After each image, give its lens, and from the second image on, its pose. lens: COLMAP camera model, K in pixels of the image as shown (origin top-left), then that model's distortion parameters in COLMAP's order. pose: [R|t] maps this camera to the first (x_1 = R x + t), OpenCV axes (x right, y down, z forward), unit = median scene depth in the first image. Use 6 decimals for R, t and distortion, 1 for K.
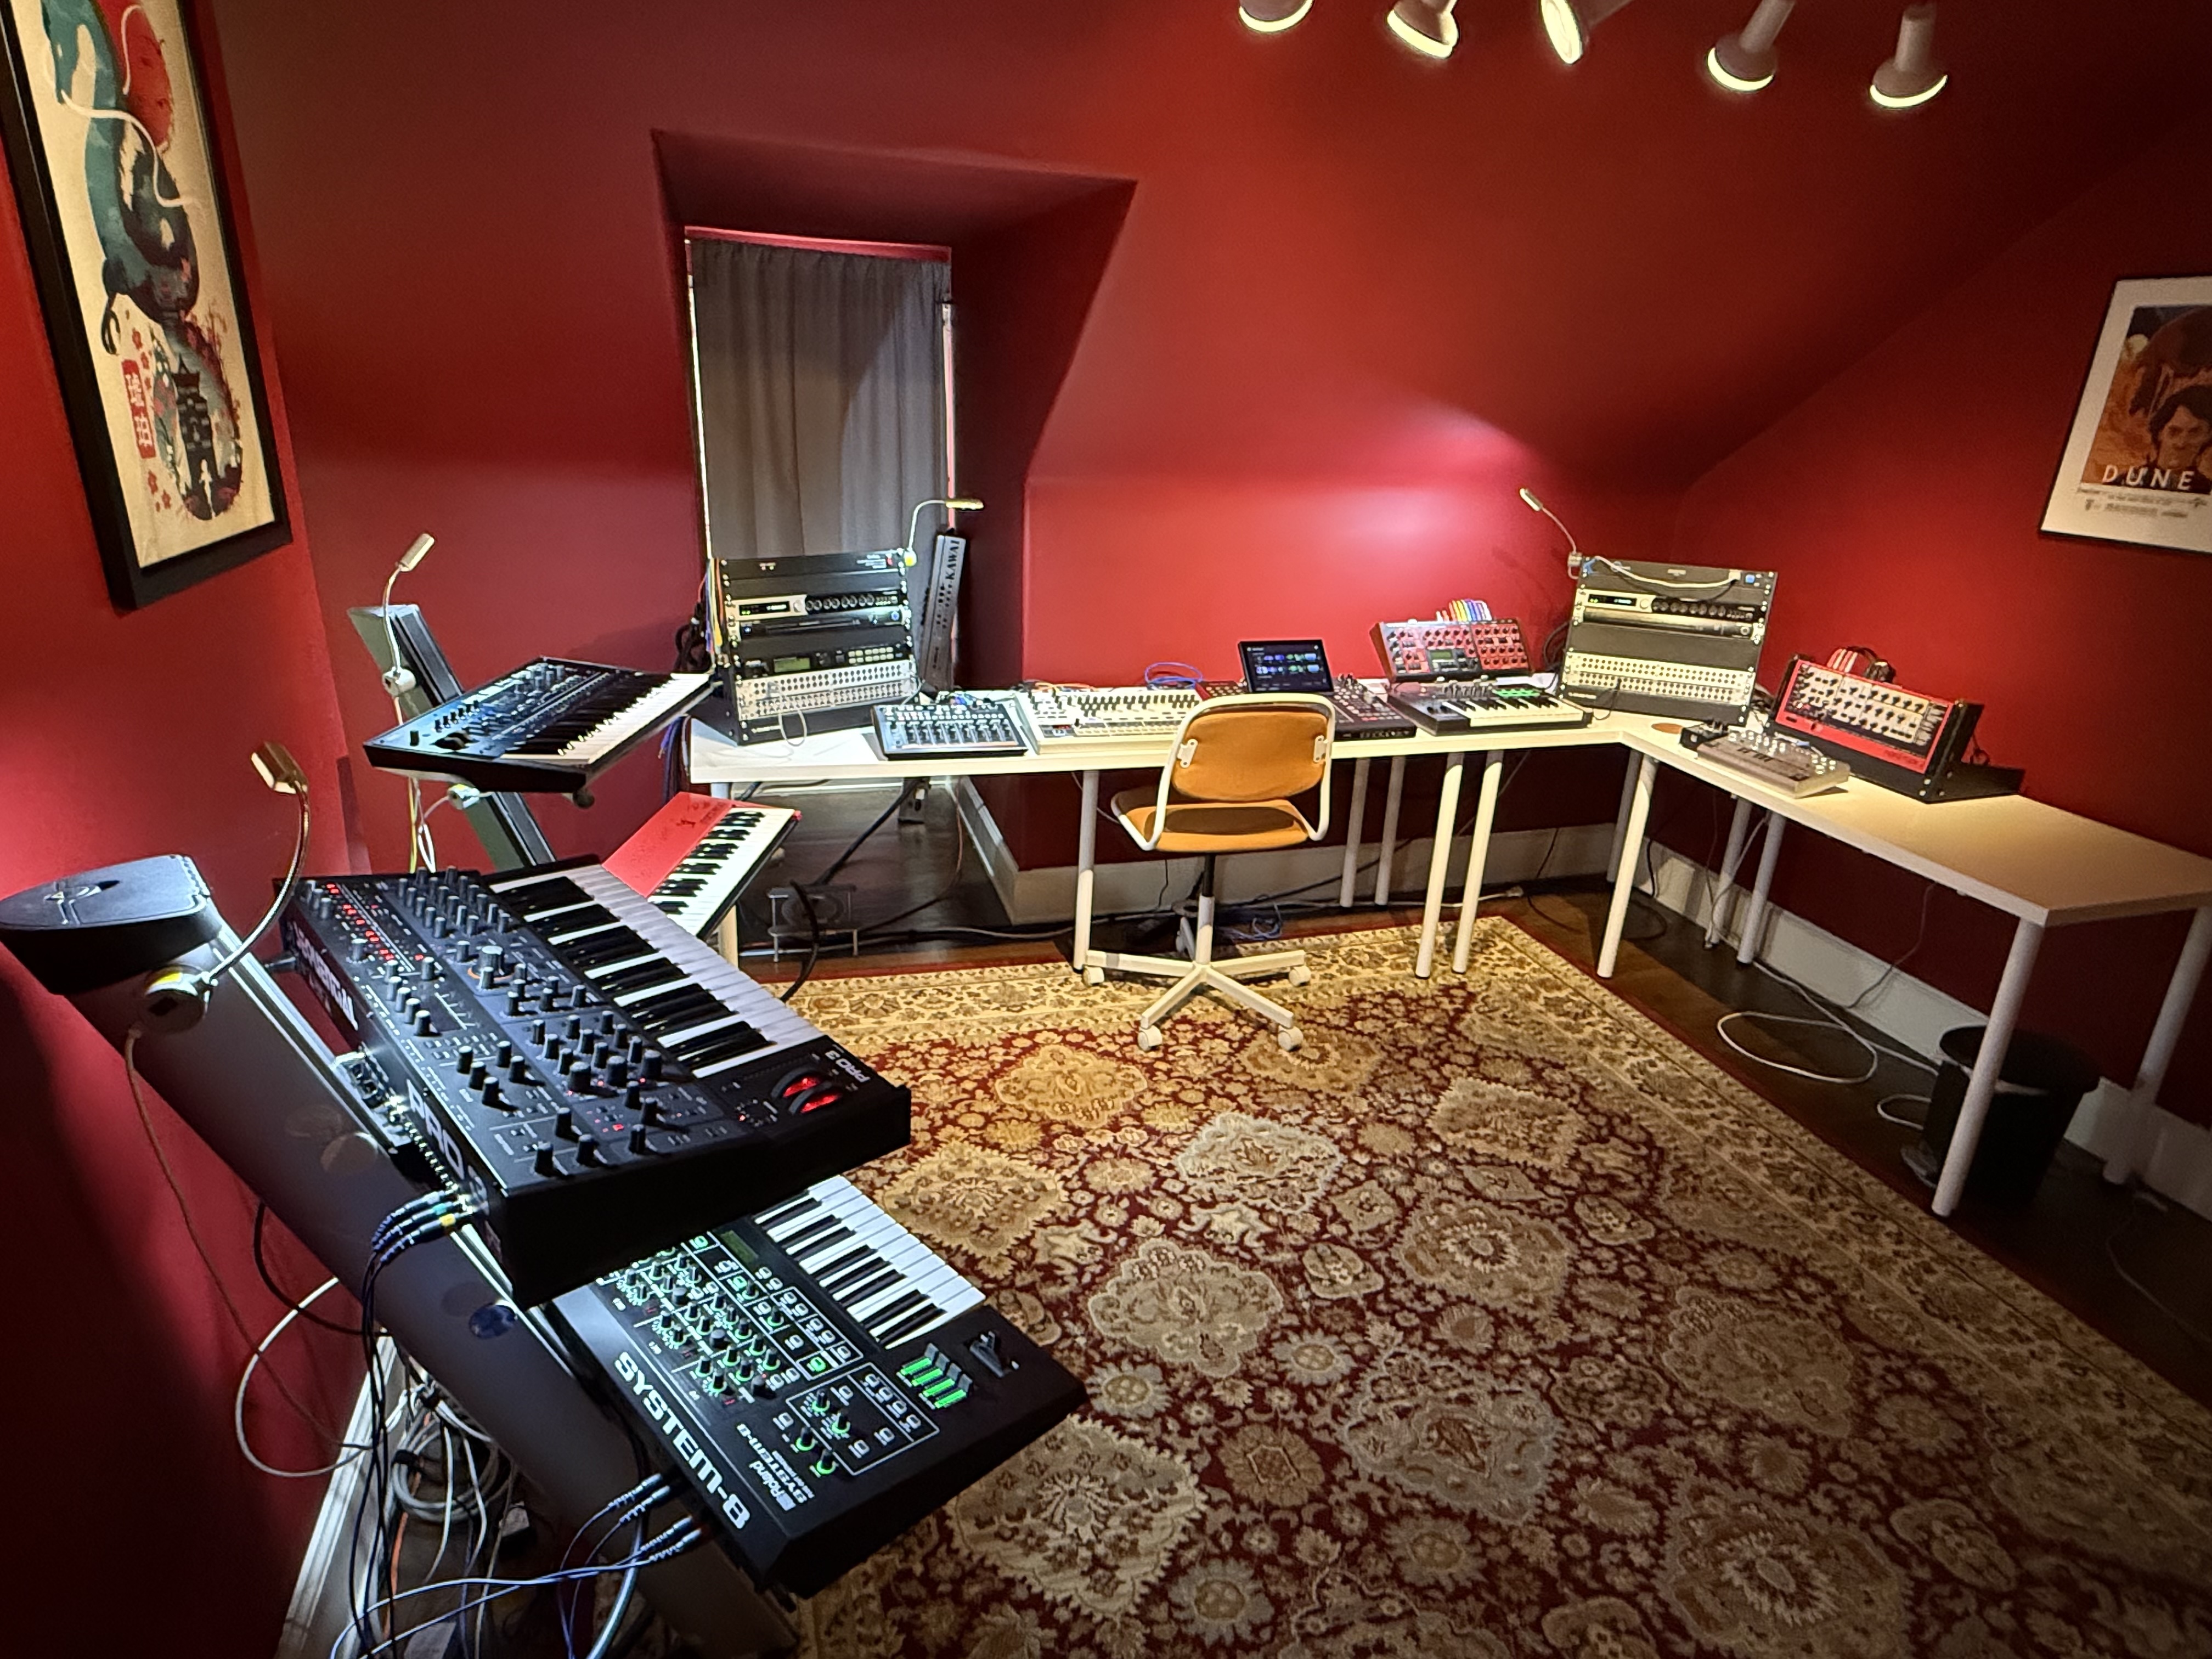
lens RADIAL K [[1235.3, 0, 1114.9], [0, 1235.3, 837.4], [0, 0, 1]] dist [-0.000480, -0.000415]
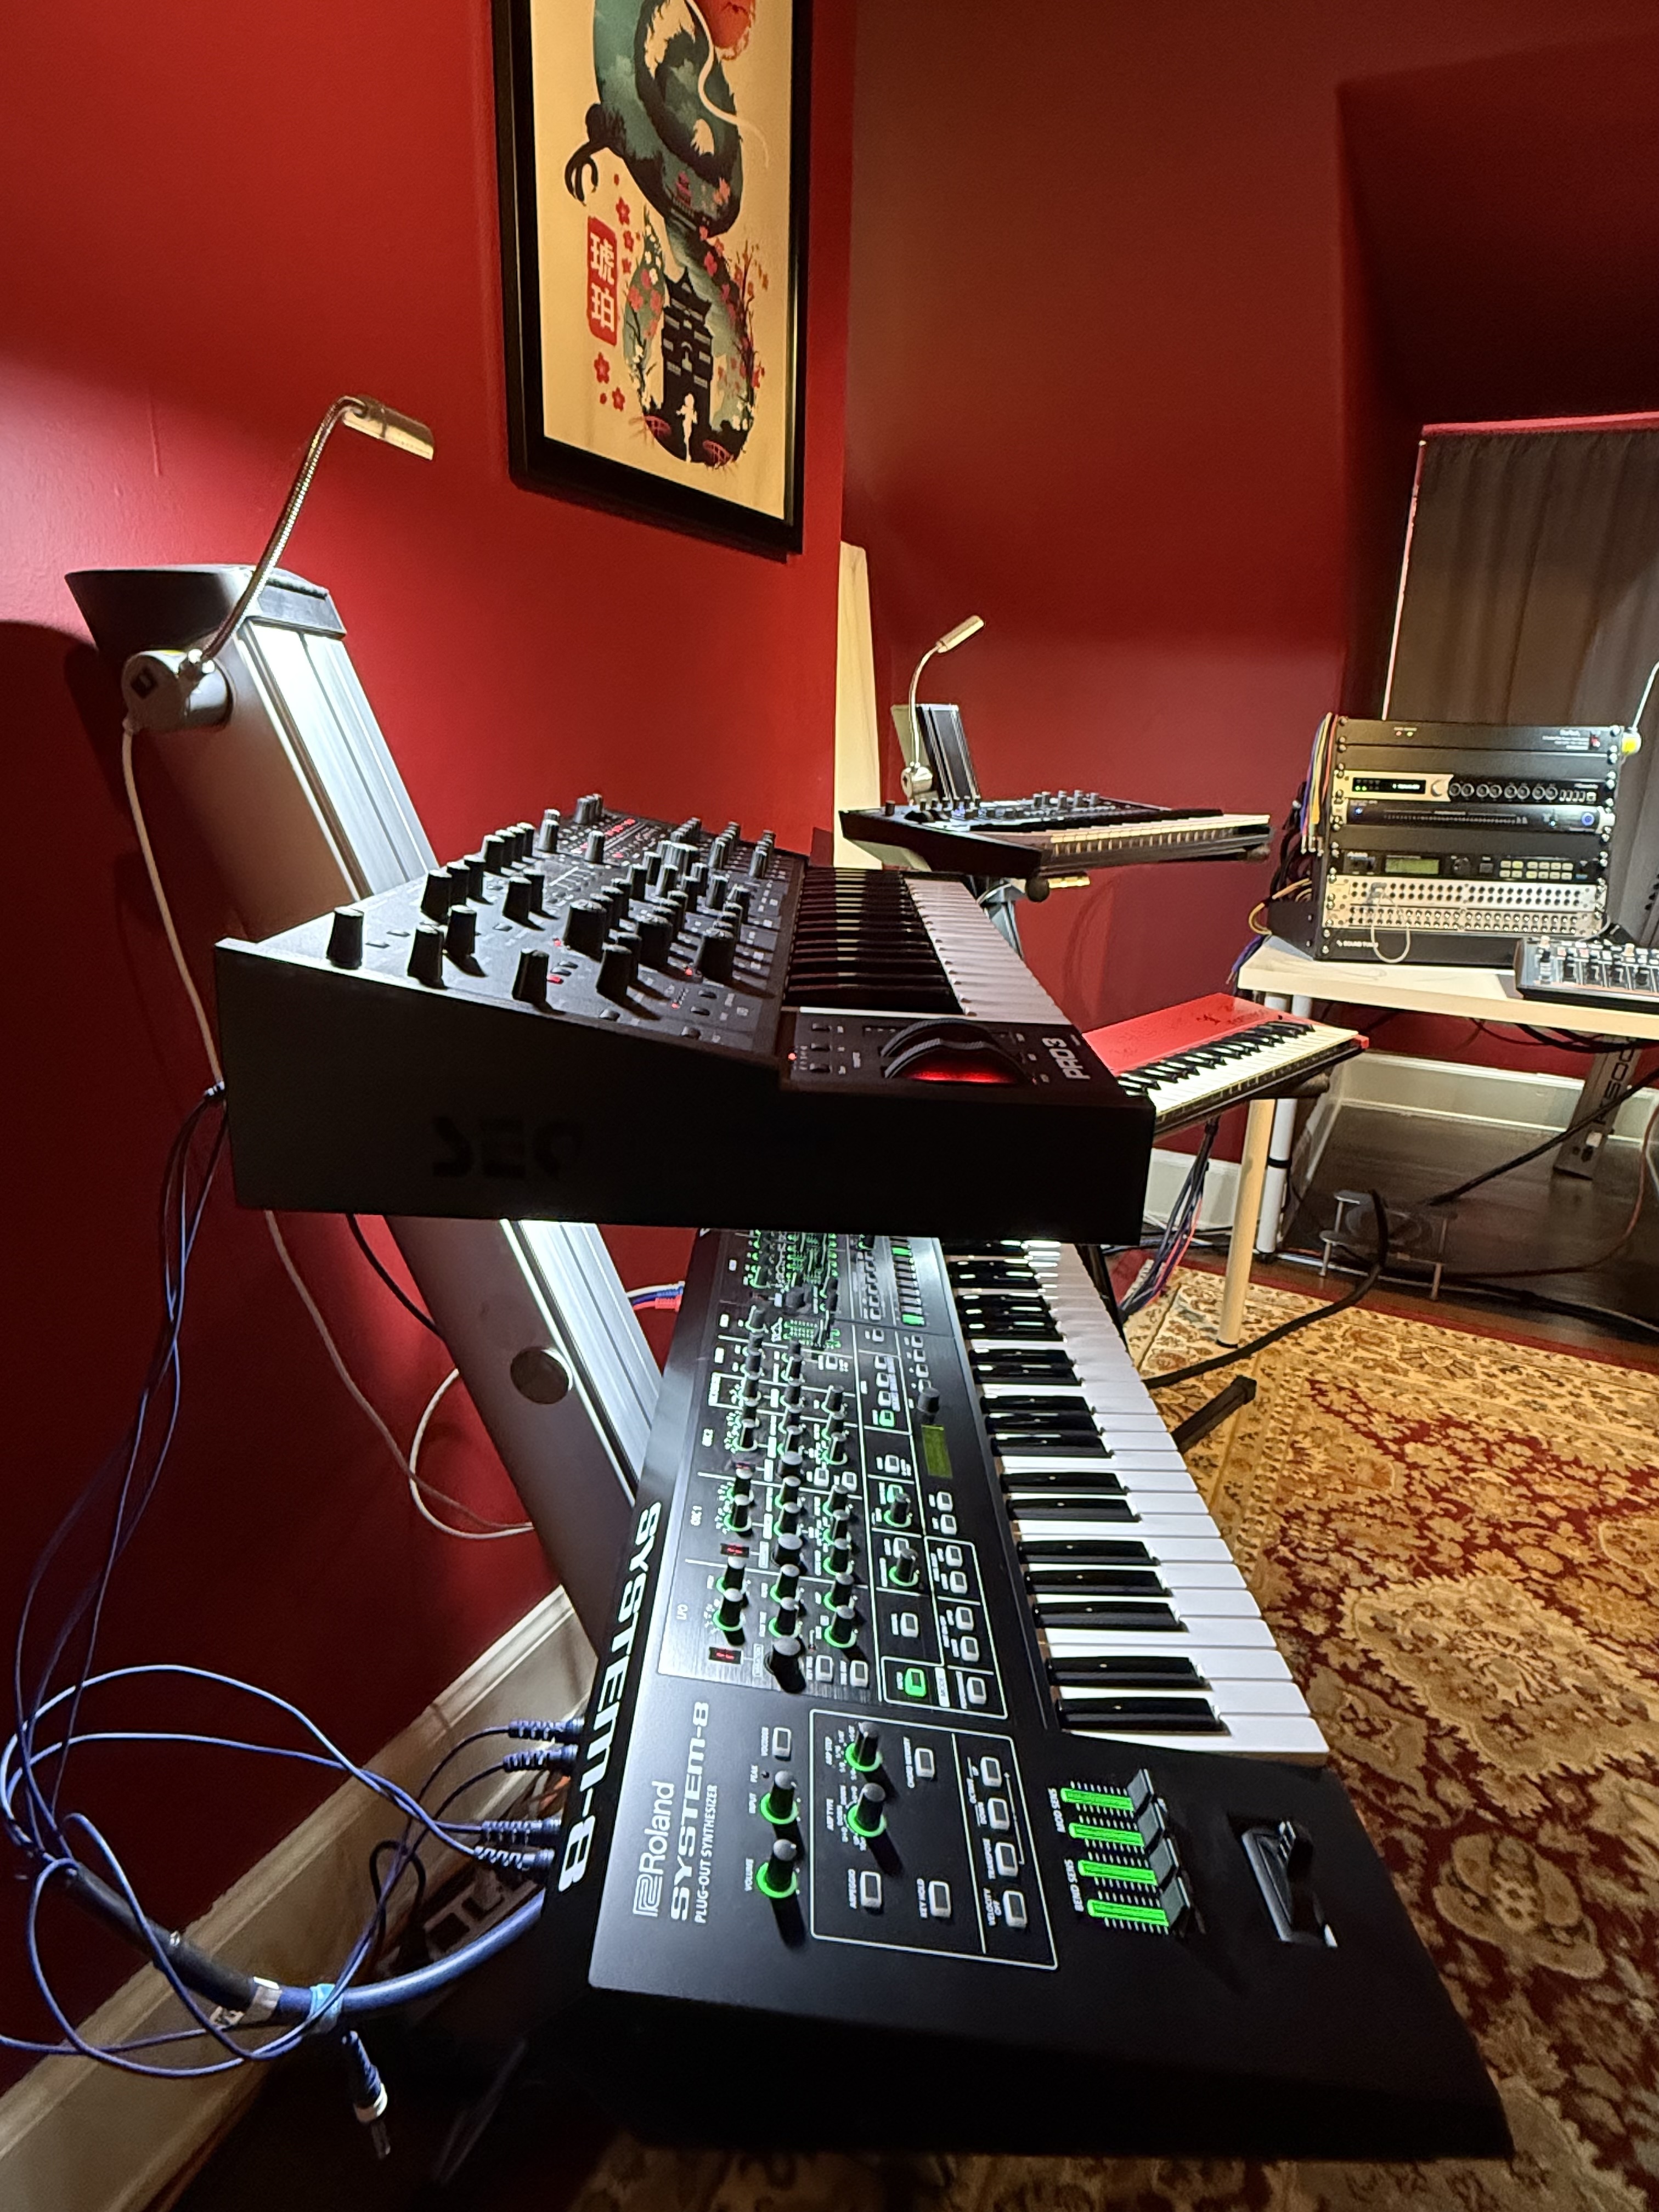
lens RADIAL K [[1235.3, 0, 831.5], [0, 1235.3, 1095.9], [0, 0, 1]] dist [-0.000480, -0.000415]
pose [[0.719130, 0.159746, -0.676264, 0.014352], [-0.233898, 0.972074, -0.019103, 0.098494], [0.654327, 0.171914, 0.736411, 0.262167]]
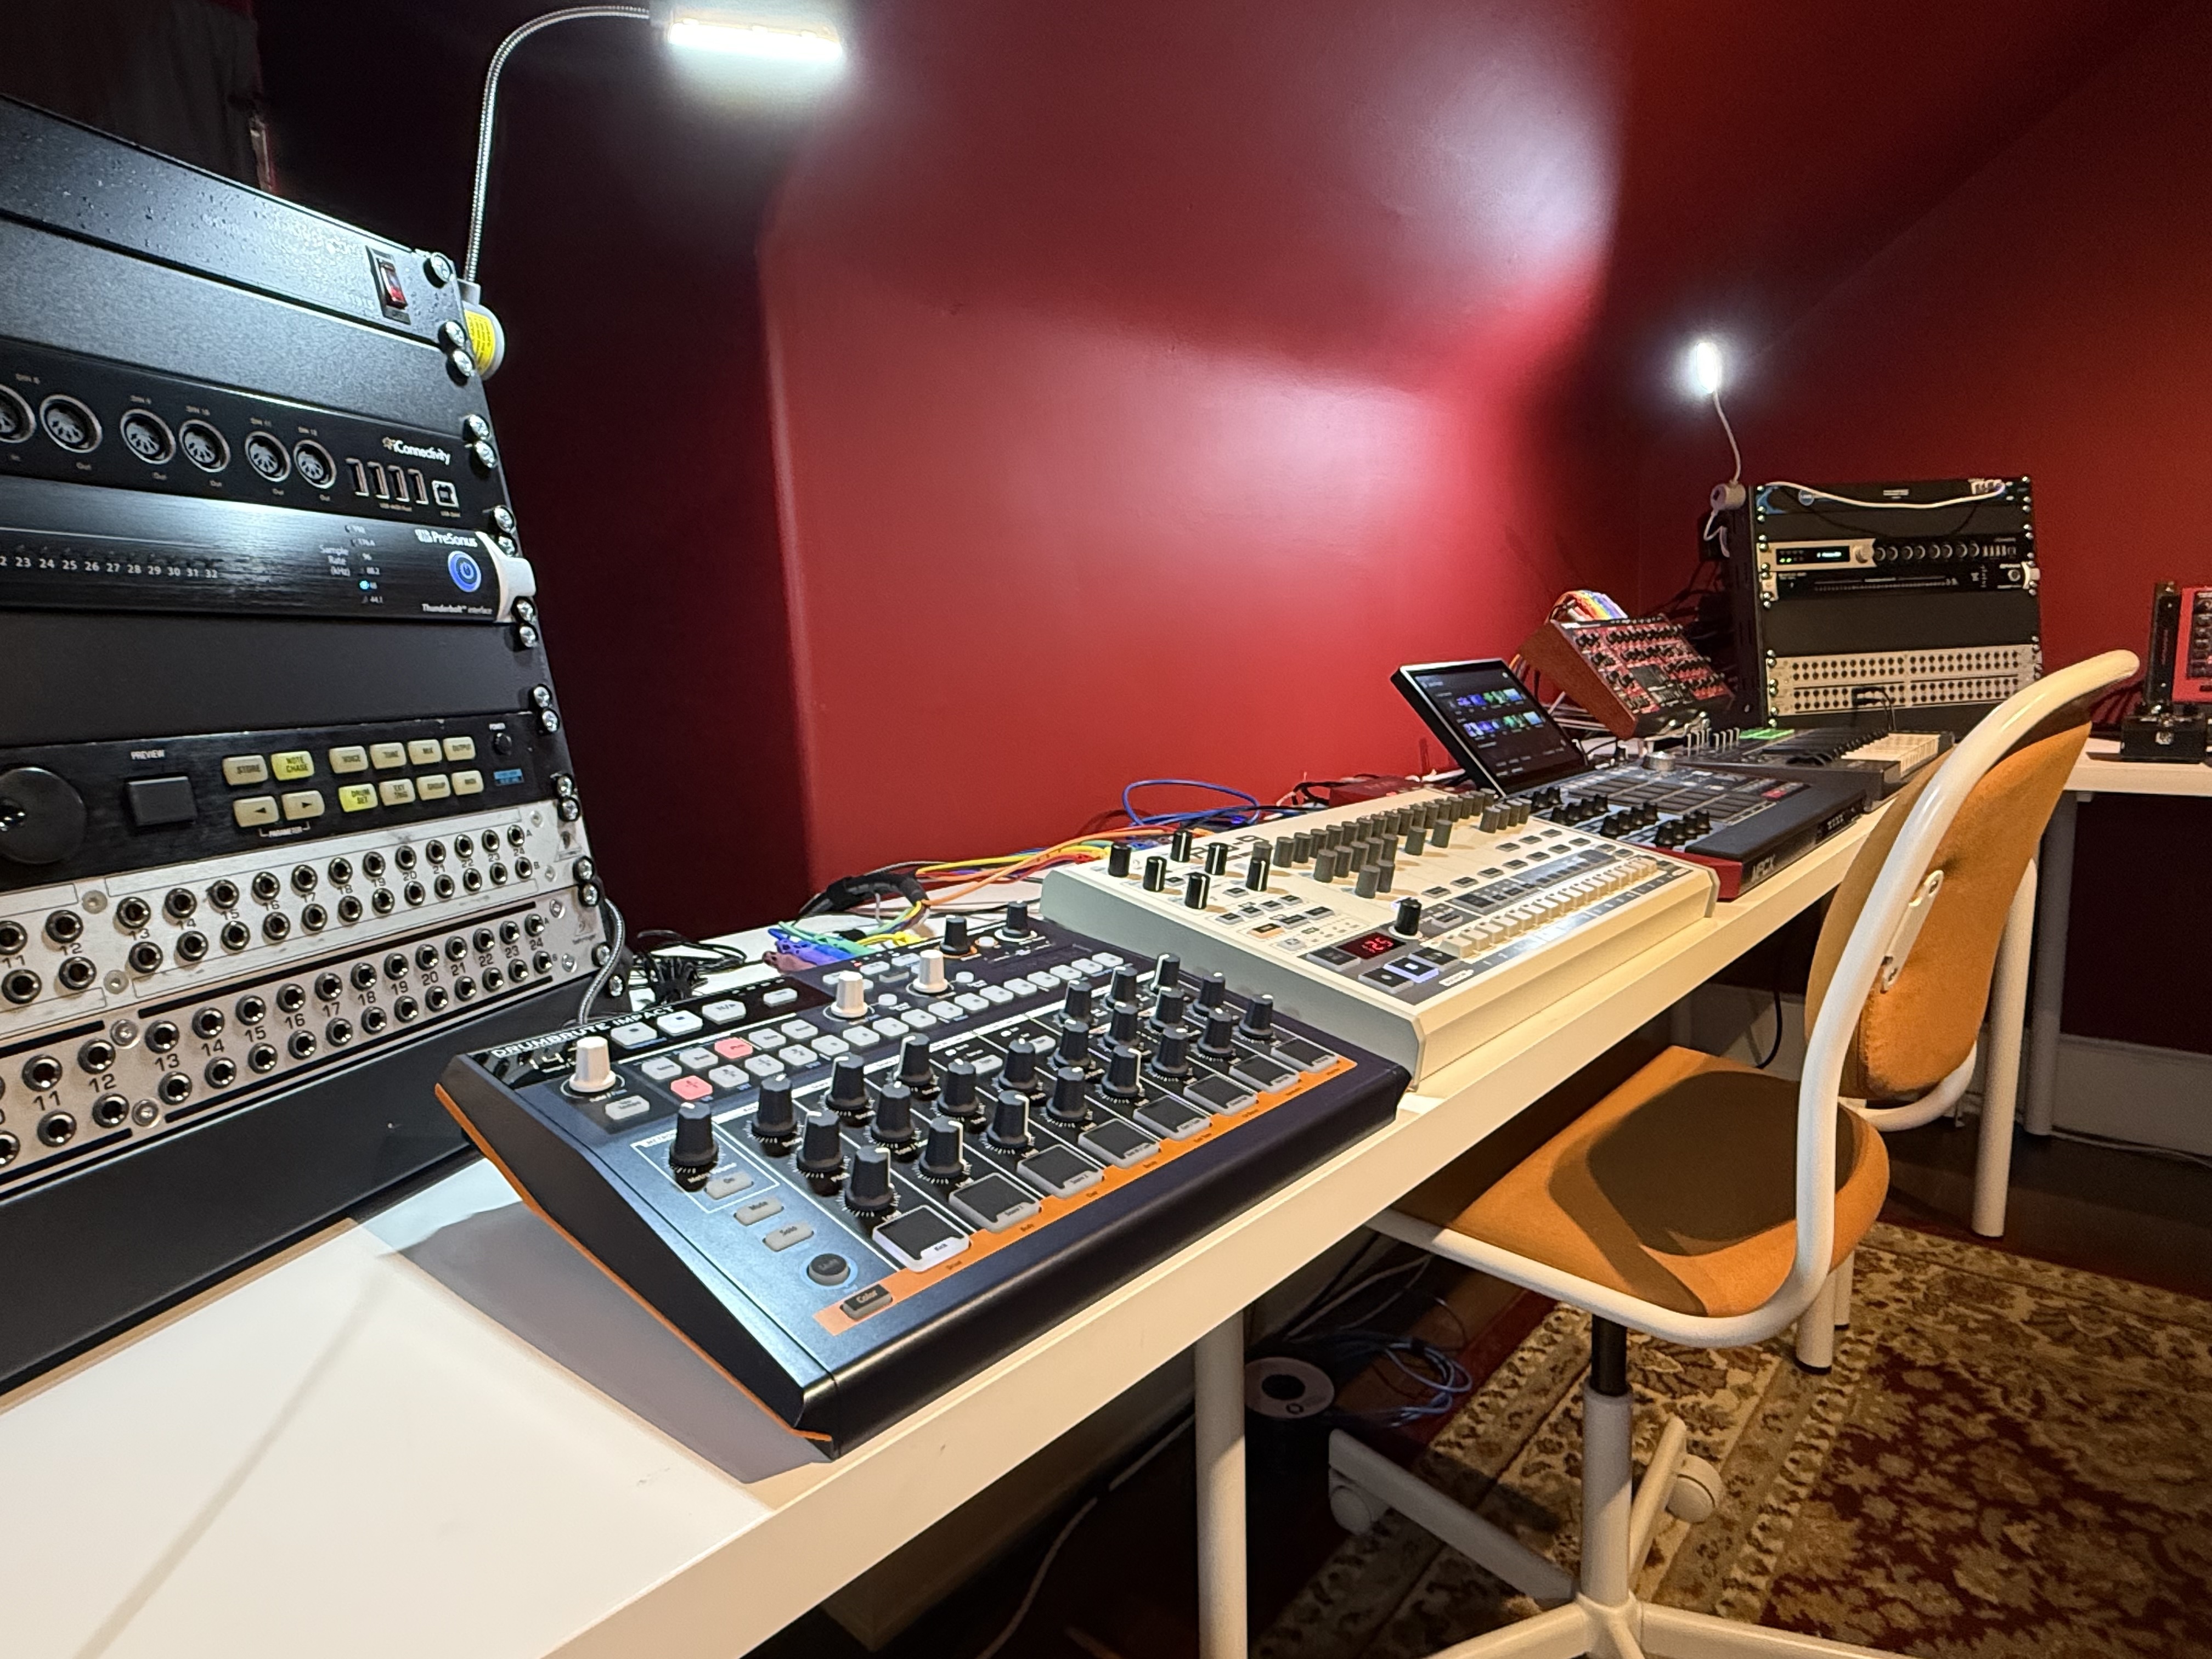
lens RADIAL K [[1235.3, 0, 1096.3], [0, 1235.3, 842.2], [0, 0, 1]] dist [-0.000480, -0.000415]
pose [[0.857097, -0.160893, 0.489385, -0.220695], [0.253489, 0.958731, -0.128755, -0.102101], [-0.448473, 0.234409, 0.862511, 0.909587]]
